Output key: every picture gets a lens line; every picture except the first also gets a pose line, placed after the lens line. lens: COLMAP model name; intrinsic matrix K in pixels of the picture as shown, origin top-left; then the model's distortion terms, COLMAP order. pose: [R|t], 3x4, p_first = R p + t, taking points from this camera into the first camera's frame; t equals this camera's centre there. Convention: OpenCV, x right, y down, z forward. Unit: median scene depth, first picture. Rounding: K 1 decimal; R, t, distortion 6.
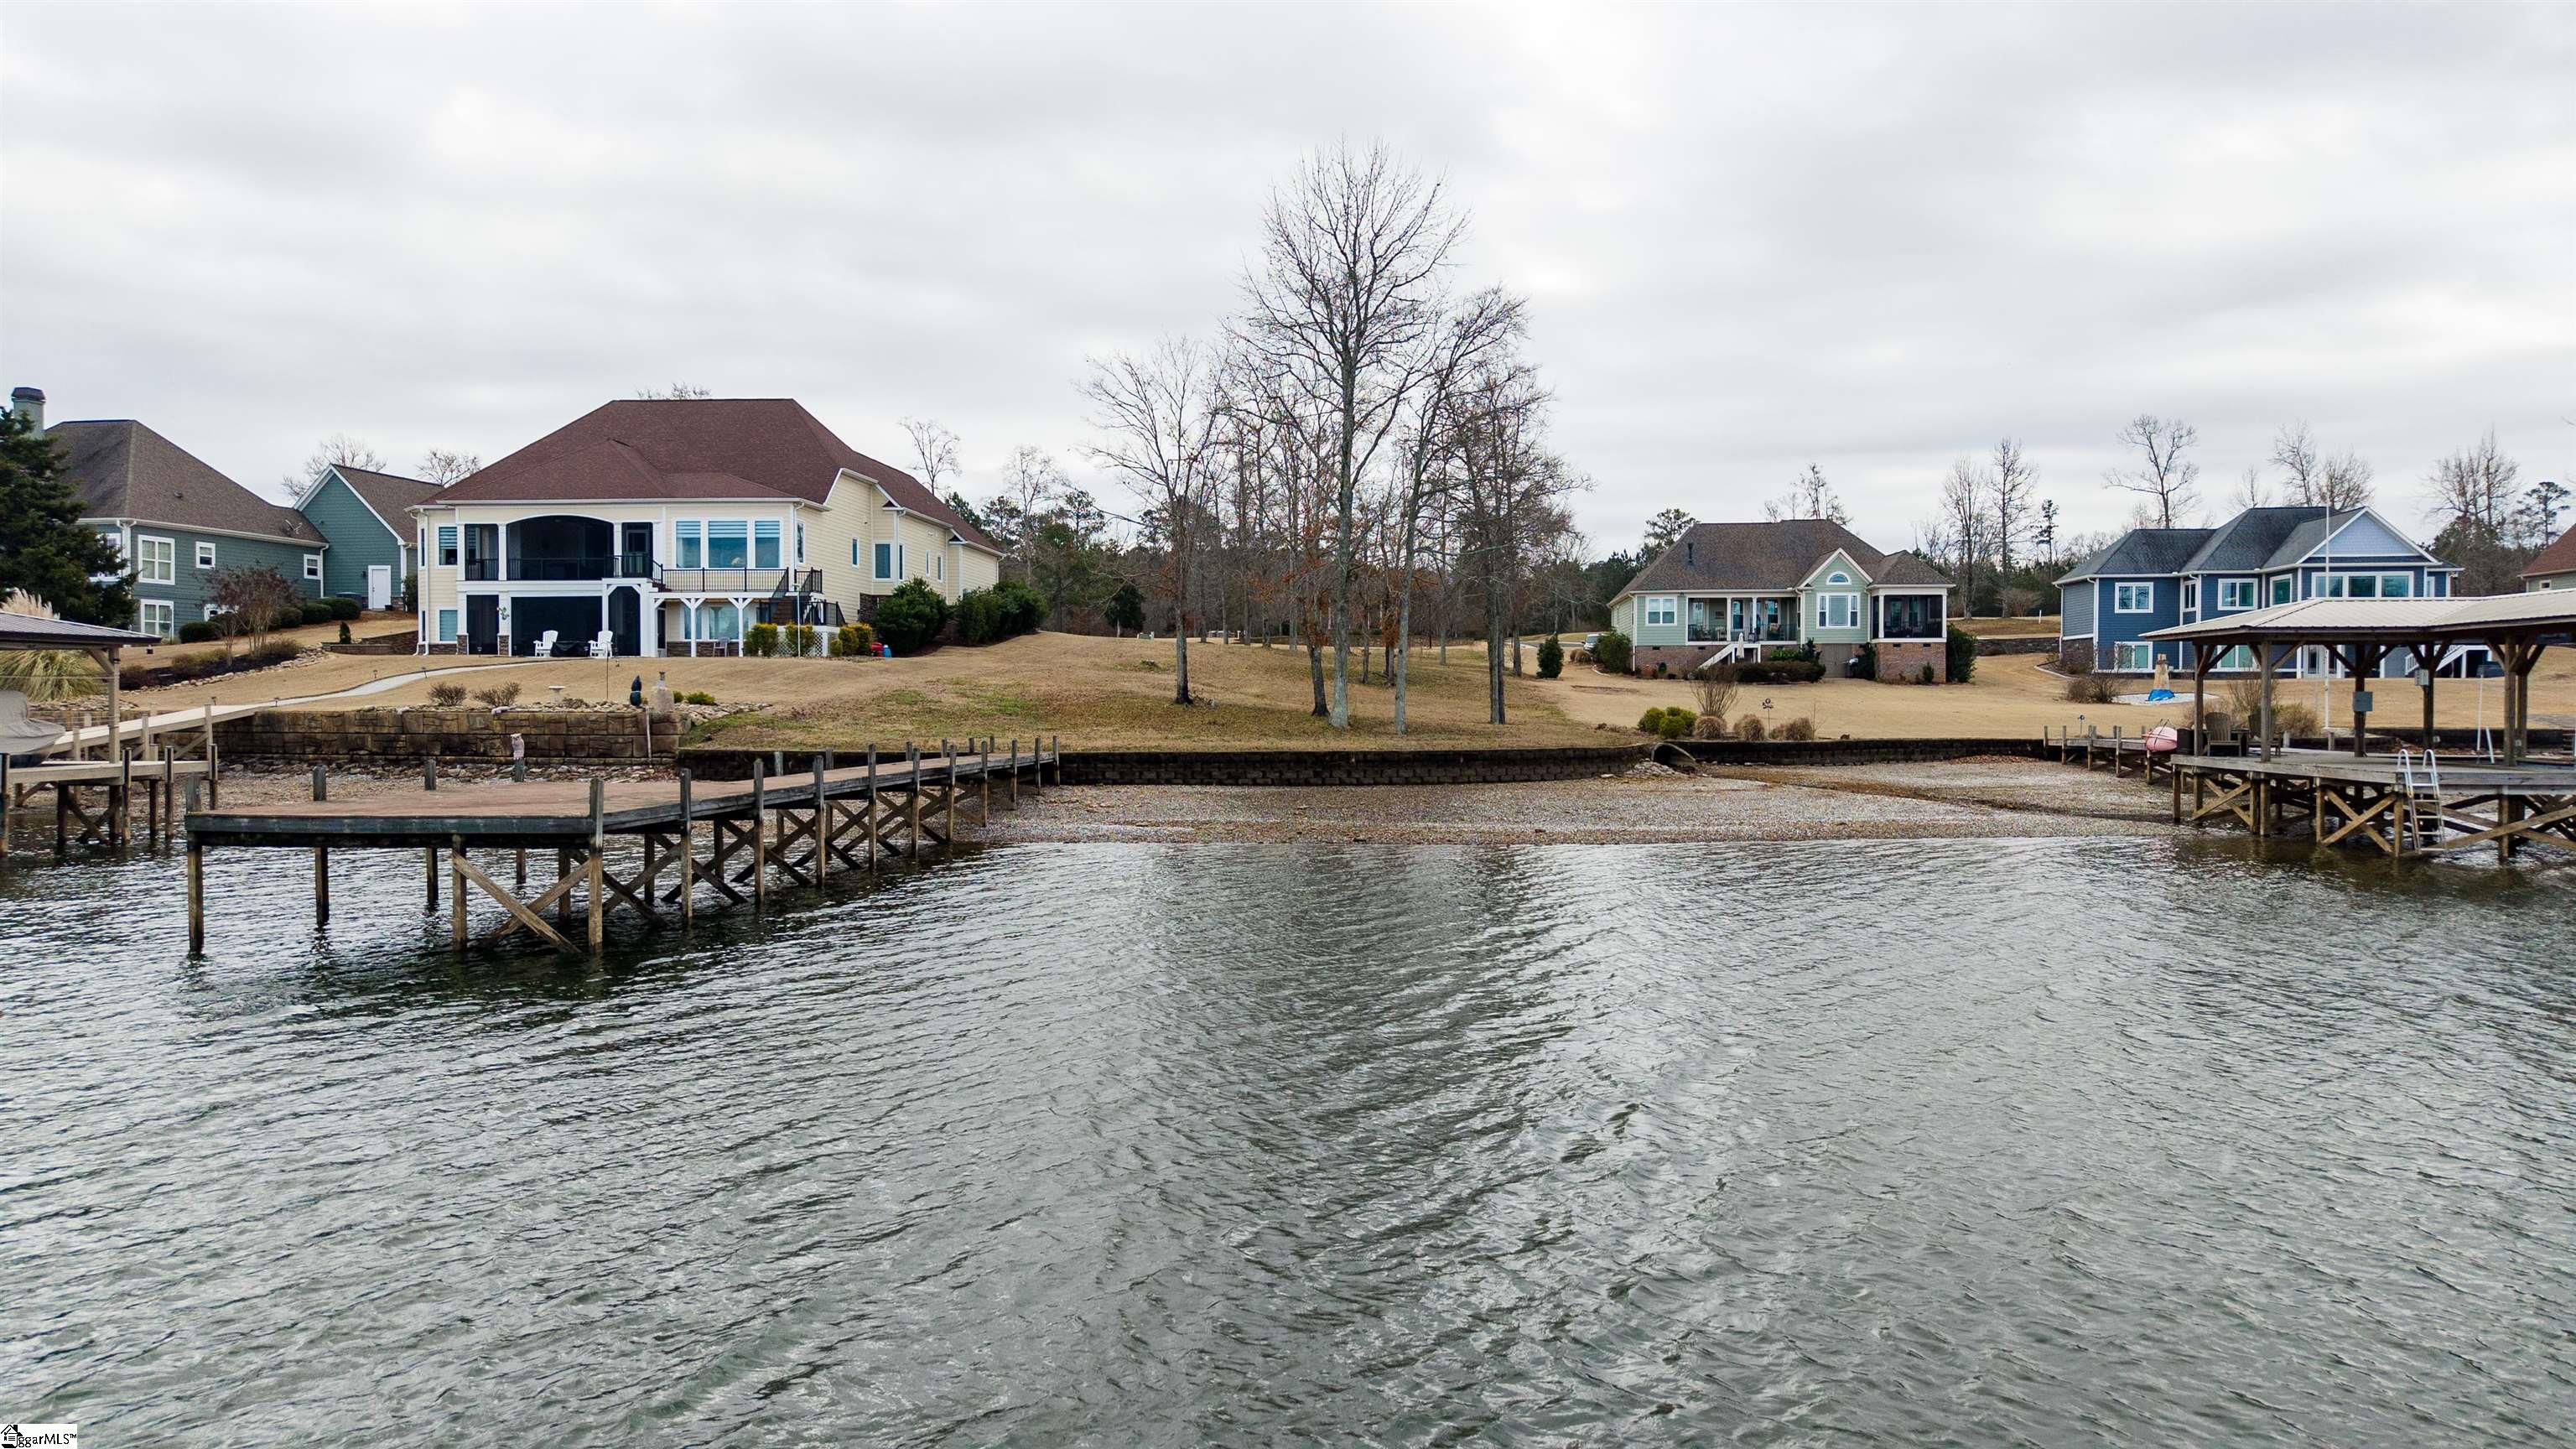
lens RADIAL K [[1719.5, 0, 1292.1], [0, 1719.5, 733.4], [0, 0, 1]] dist [0.020709, -0.023456]
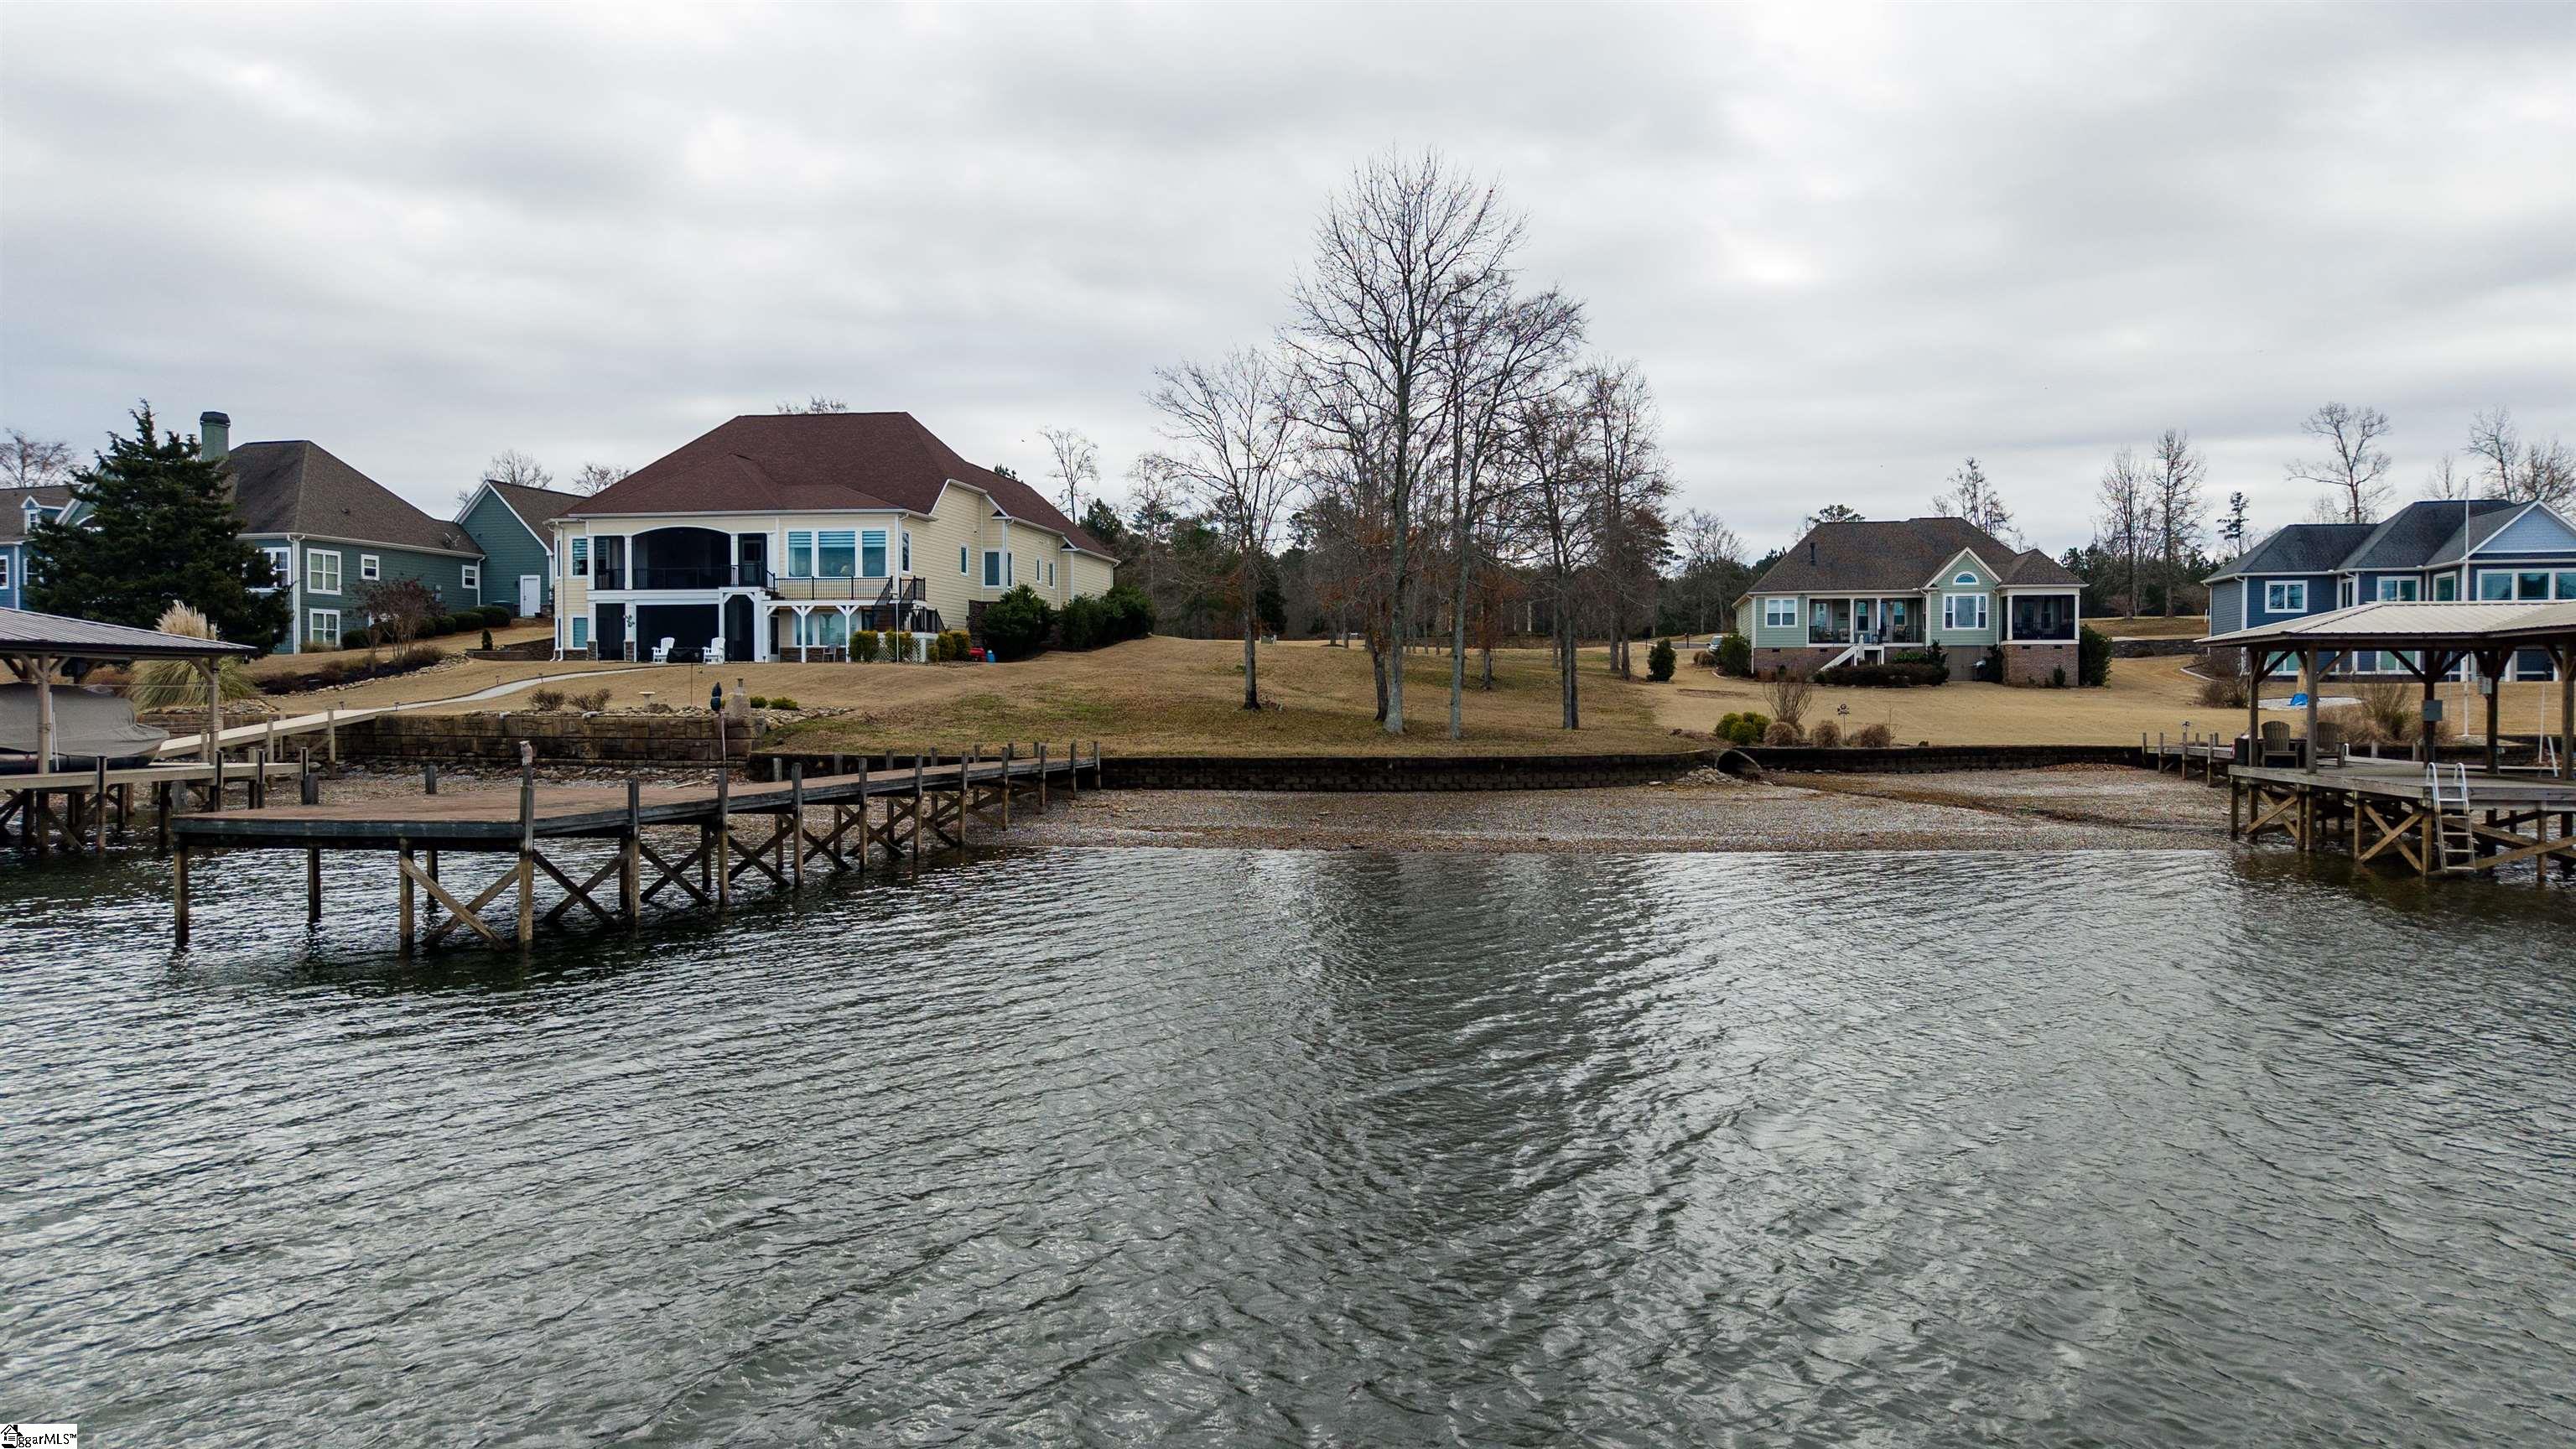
lens RADIAL K [[1719.5, 0, 1292.1], [0, 1719.5, 733.4], [0, 0, 1]] dist [0.020709, -0.023456]
pose [[0.995201, 0.002628, -0.097812, 0.047168], [-0.002657, 0.999996, -0.000168, -0.002108], [0.097811, 0.000427, 0.995205, -0.004624]]
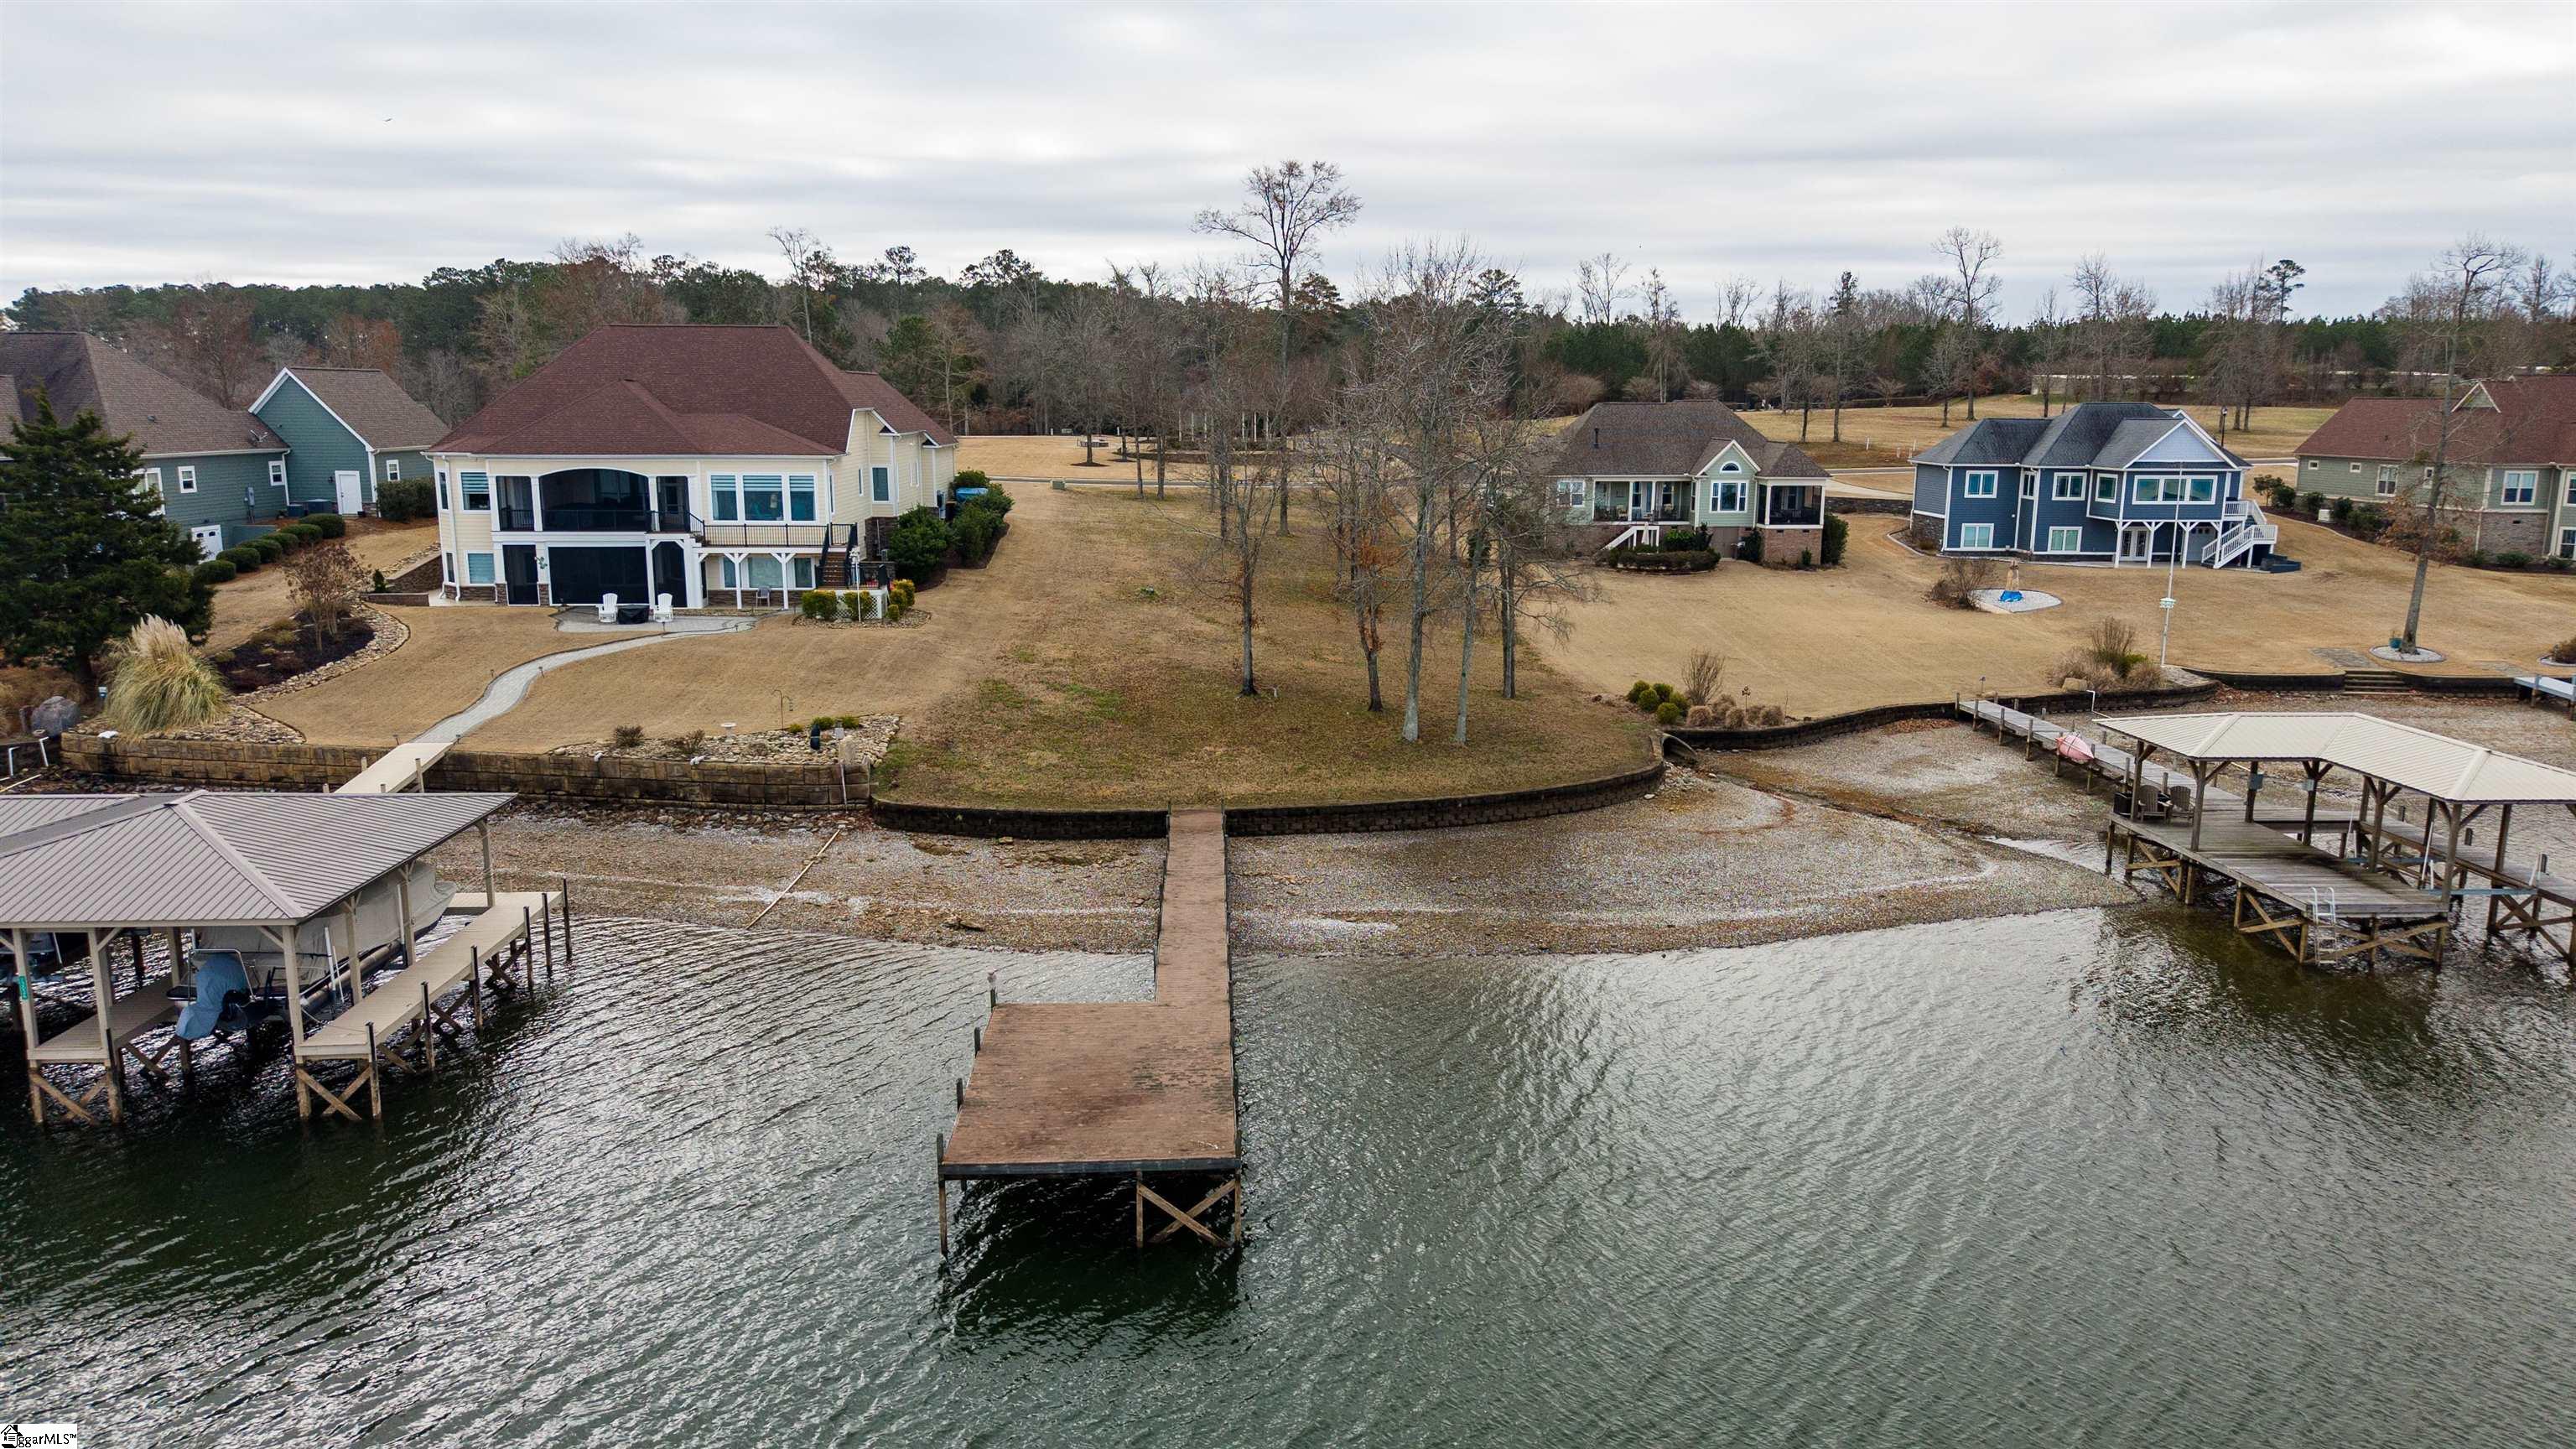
lens RADIAL K [[1719.5, 0, 1292.1], [0, 1719.5, 733.4], [0, 0, 1]] dist [0.020709, -0.023456]
pose [[0.991354, -0.019949, 0.129686, -0.146758], [-0.002378, 0.985481, 0.169767, -0.147668], [-0.131190, -0.168607, 0.976914, -0.094963]]
